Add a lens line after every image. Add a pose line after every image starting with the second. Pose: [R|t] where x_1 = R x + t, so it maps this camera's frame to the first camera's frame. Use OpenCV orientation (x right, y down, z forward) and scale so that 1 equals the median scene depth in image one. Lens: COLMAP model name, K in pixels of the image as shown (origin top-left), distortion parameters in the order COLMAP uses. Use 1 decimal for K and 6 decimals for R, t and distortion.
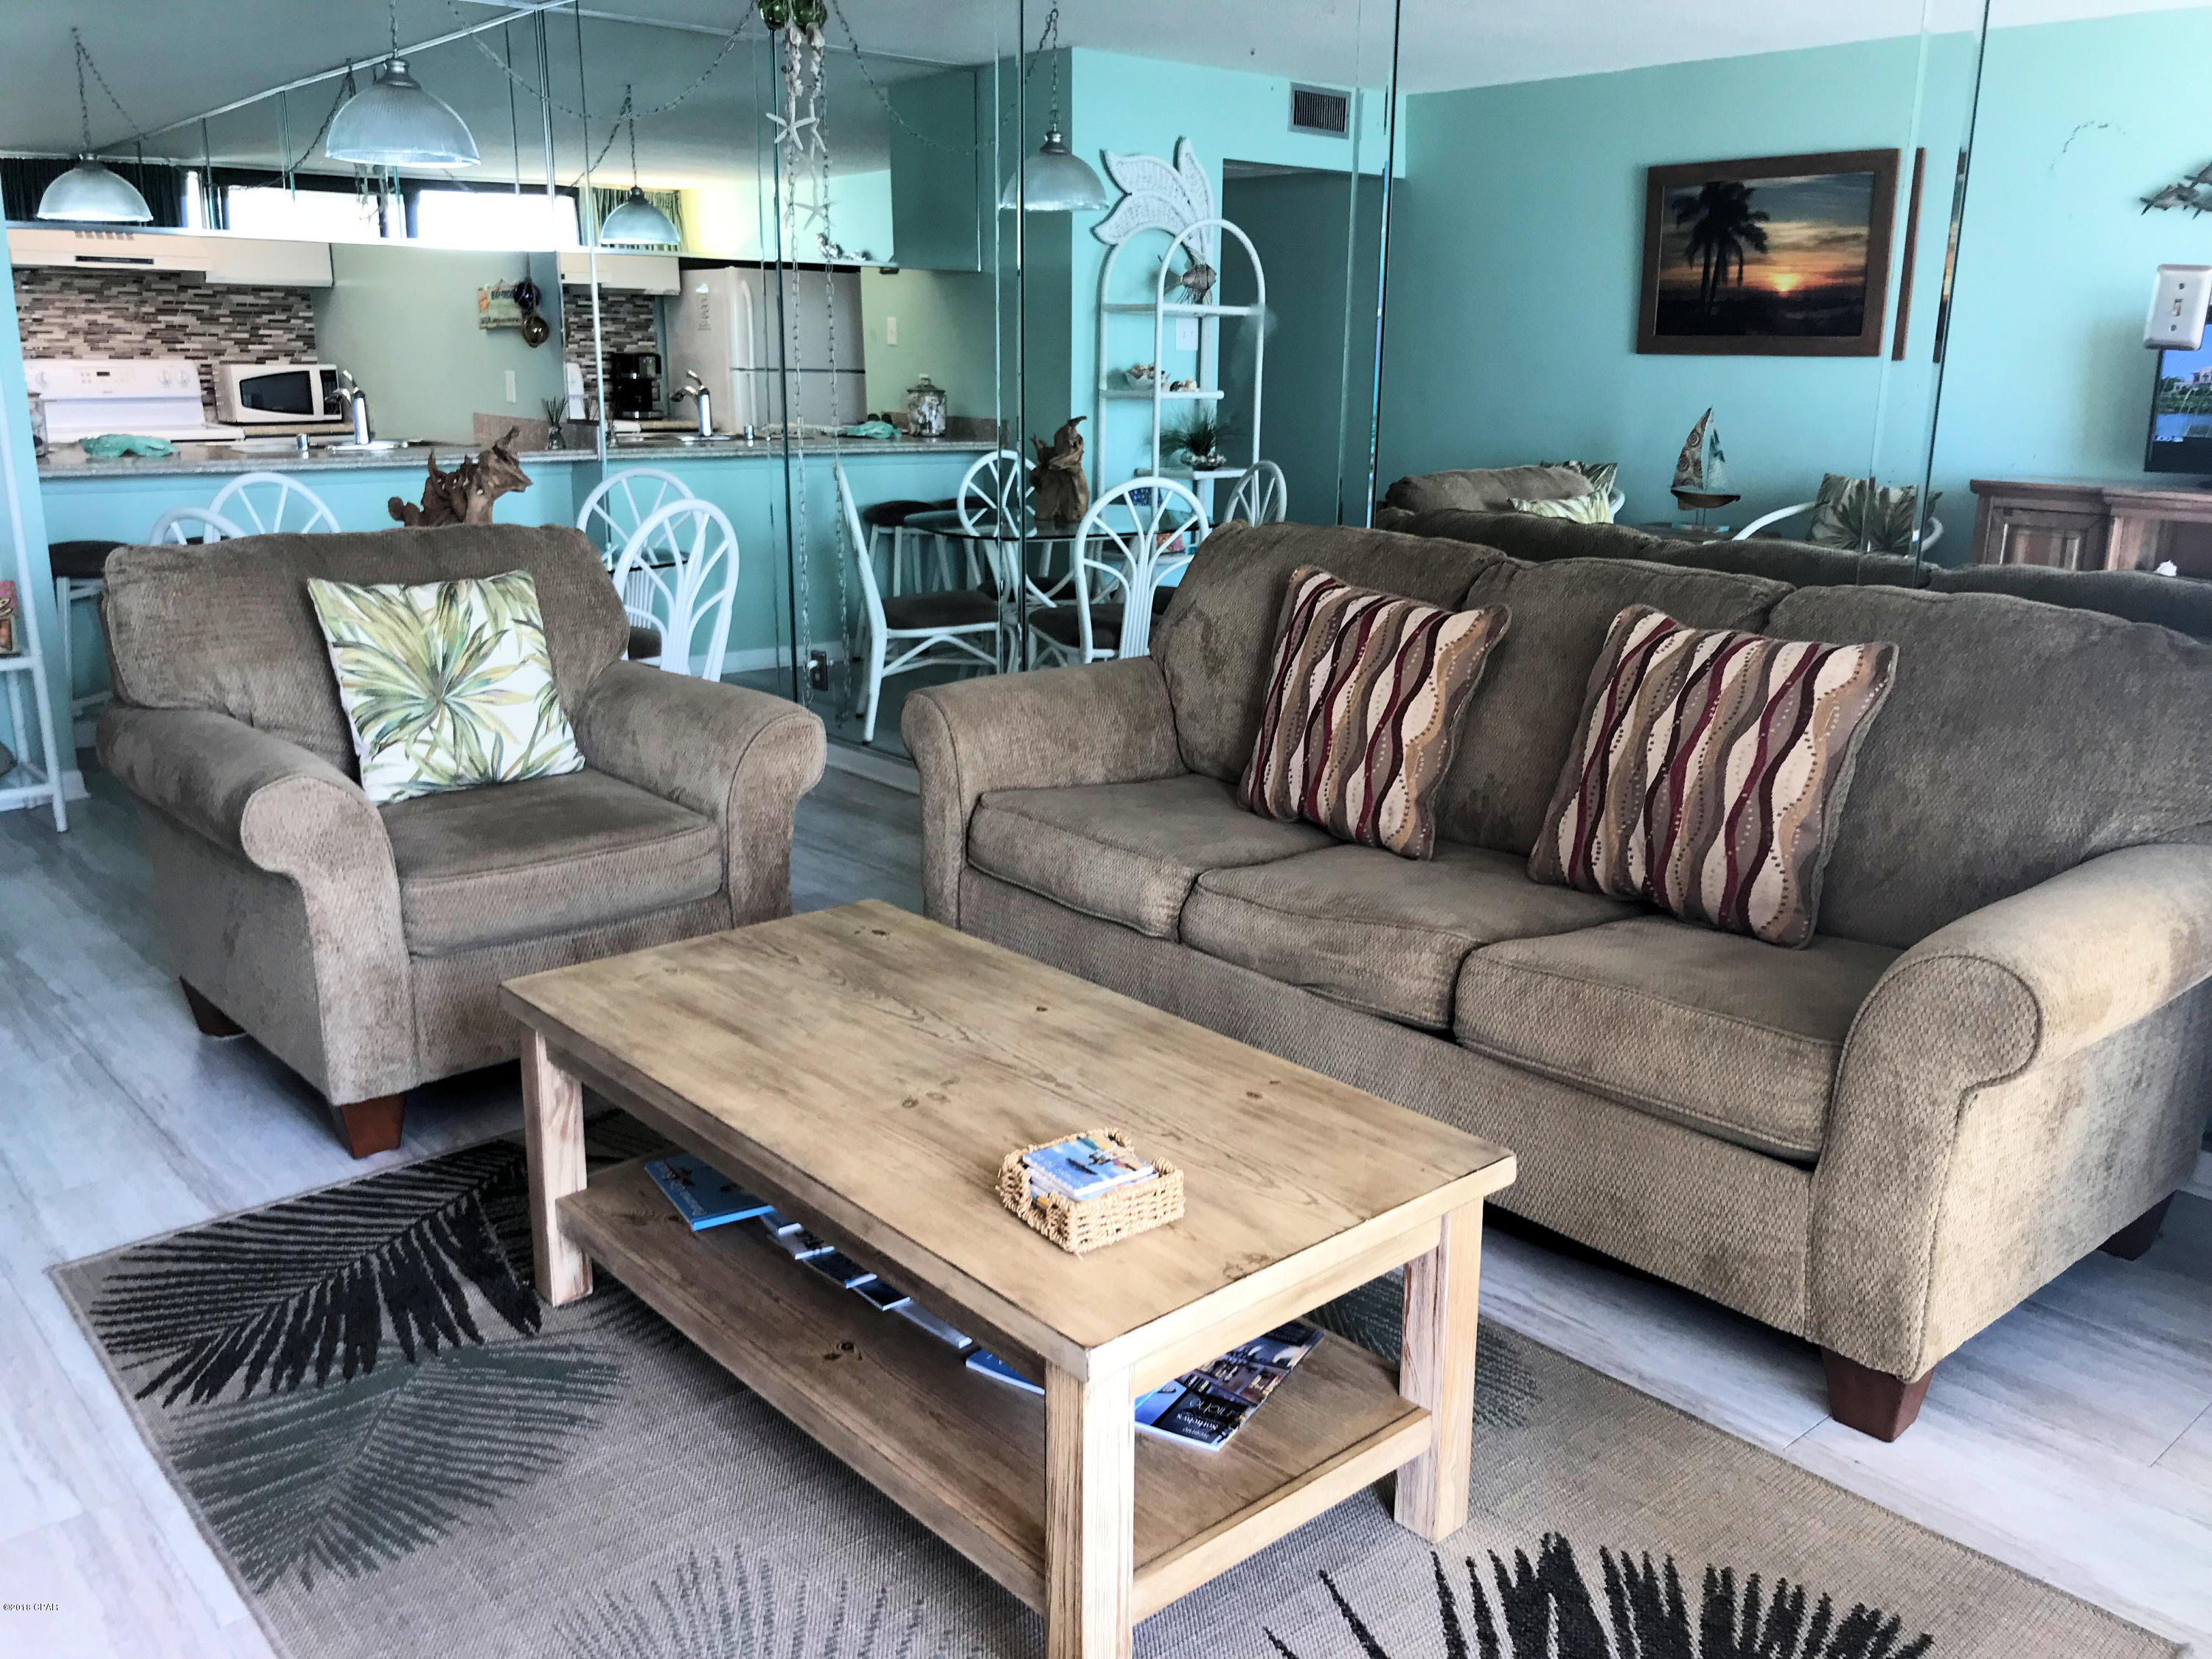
lens RADIAL K [[1790.6, 0, 1127.2], [0, 1790.6, 813.1], [0, 0, 1]] dist [0.013851, -0.010739]
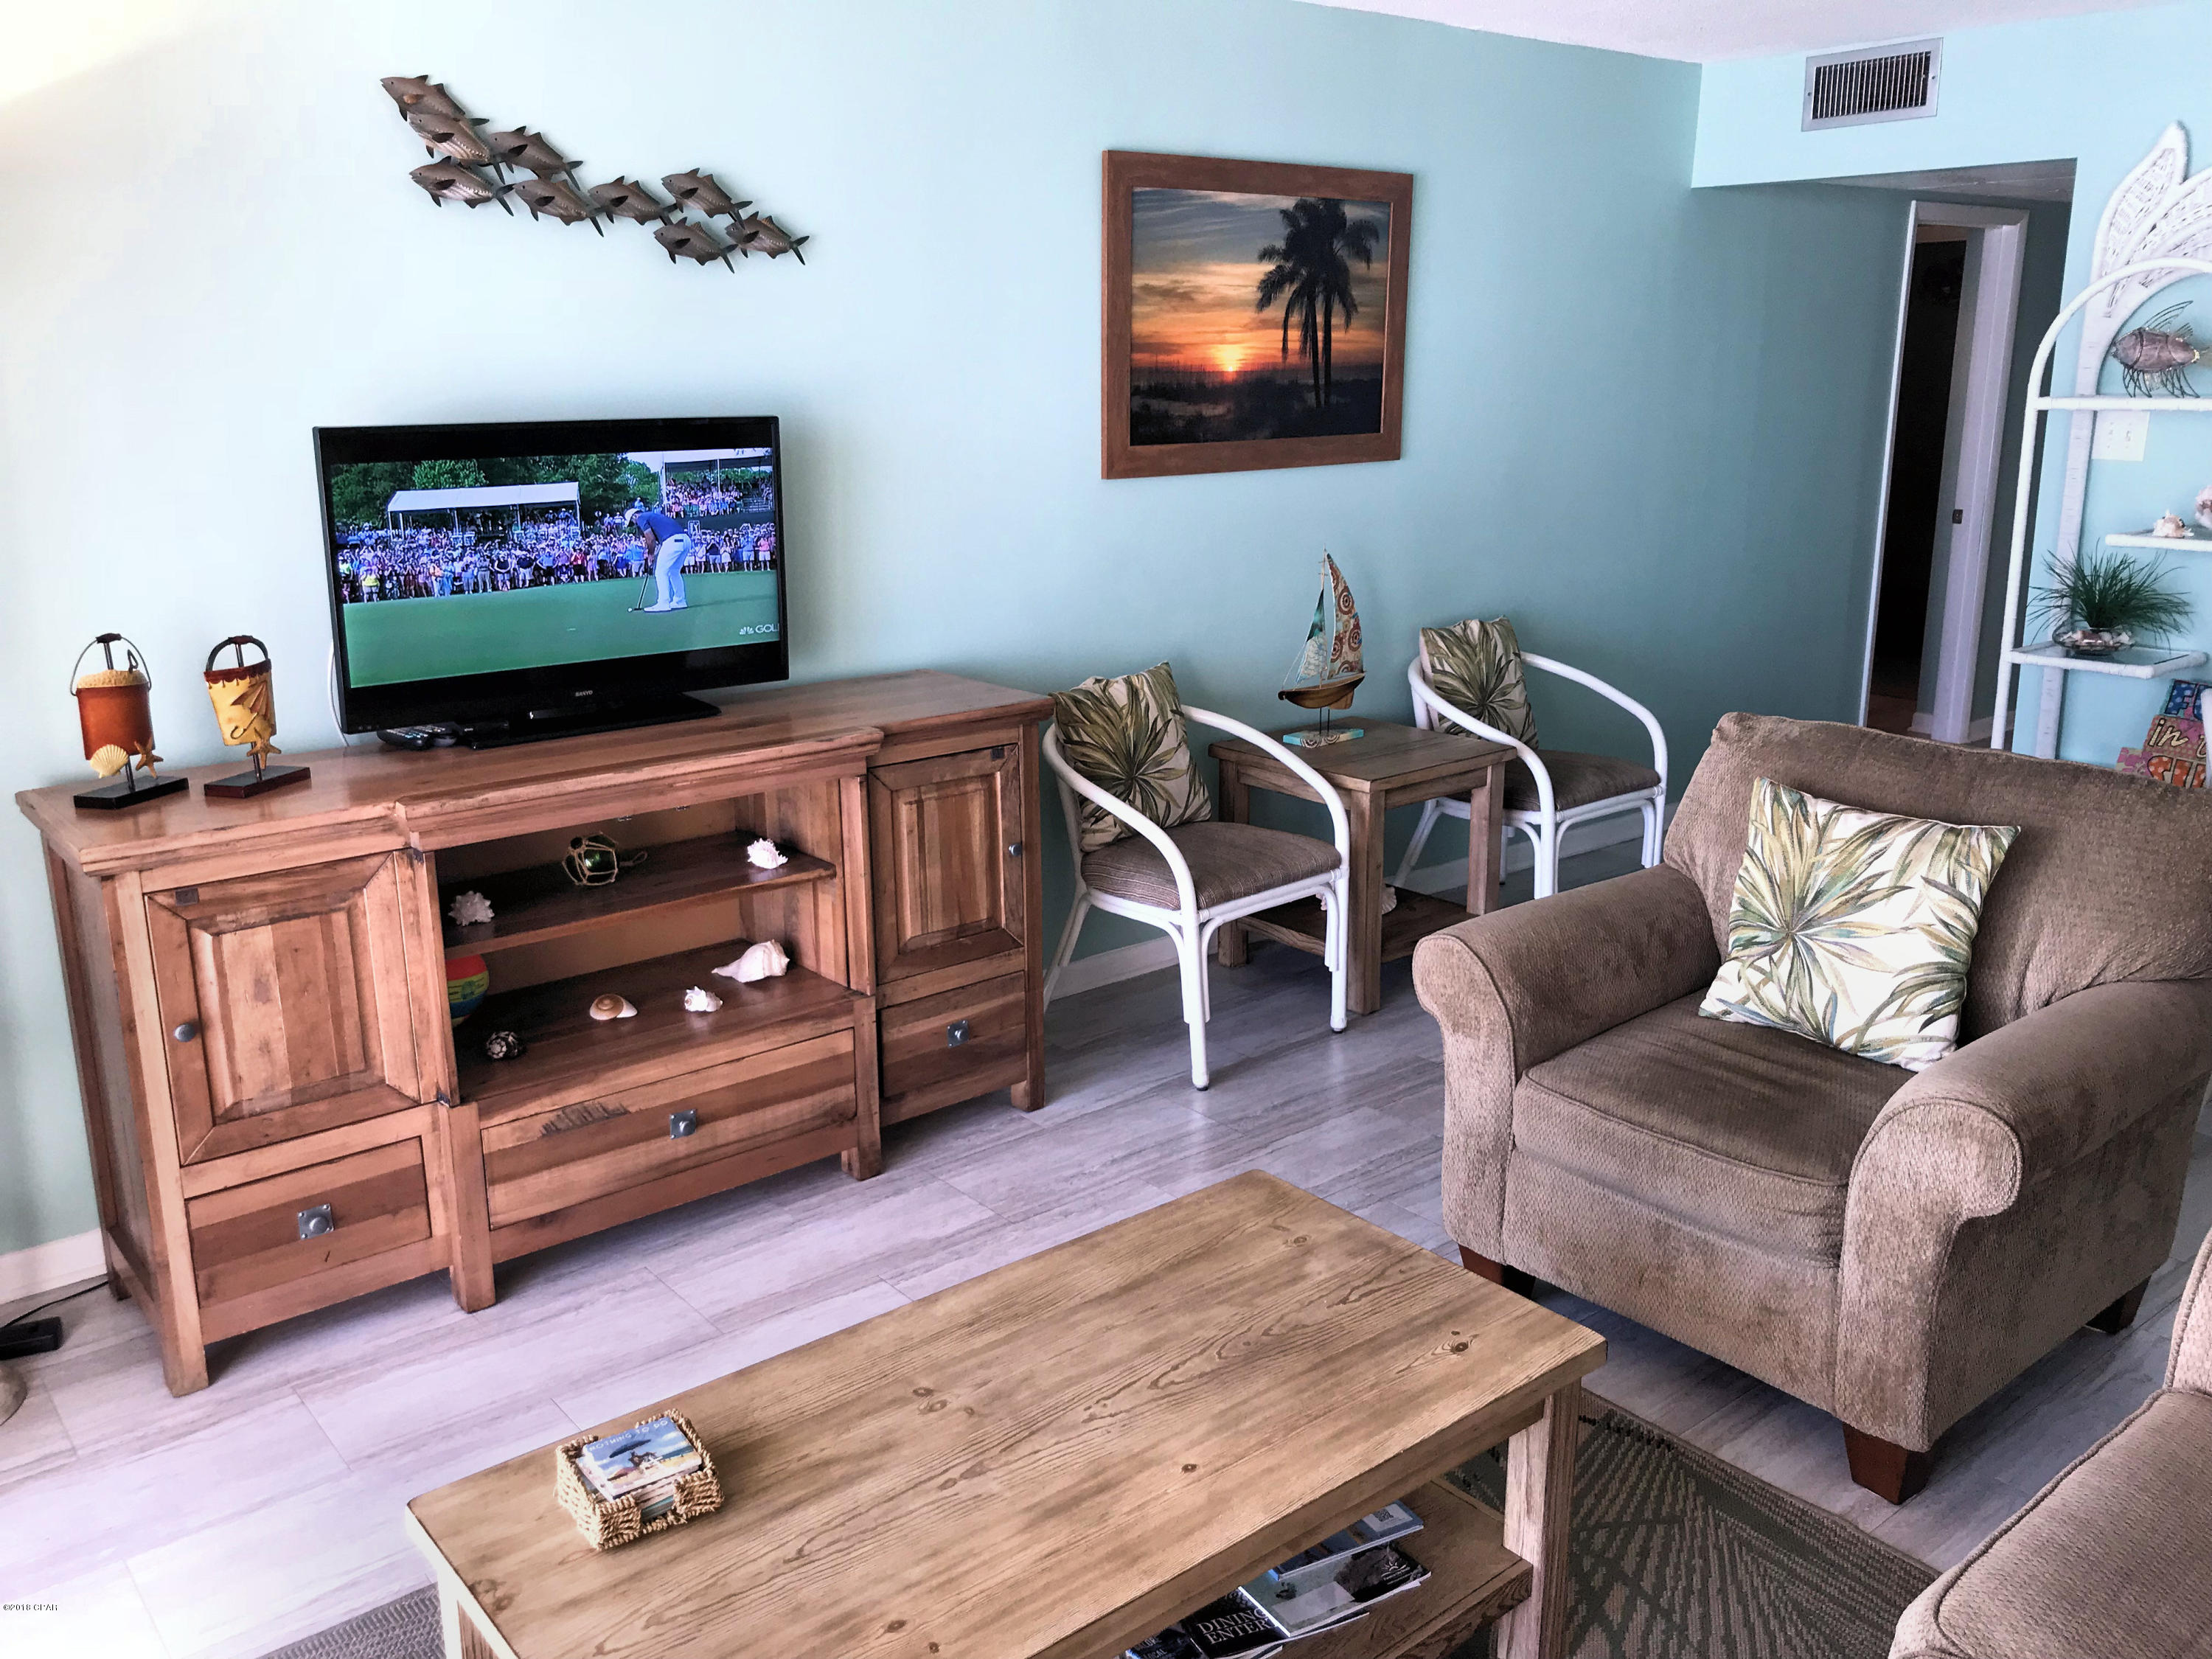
lens RADIAL K [[1790.6, 0, 1092.1], [0, 1790.6, 821.9], [0, 0, 1]] dist [0.013851, -0.010739]
pose [[-0.069527, 0.264726, -0.961814, 0.610010], [-0.209893, 0.938683, 0.273532, -0.353766], [0.975249, 0.220896, -0.009699, 0.788998]]
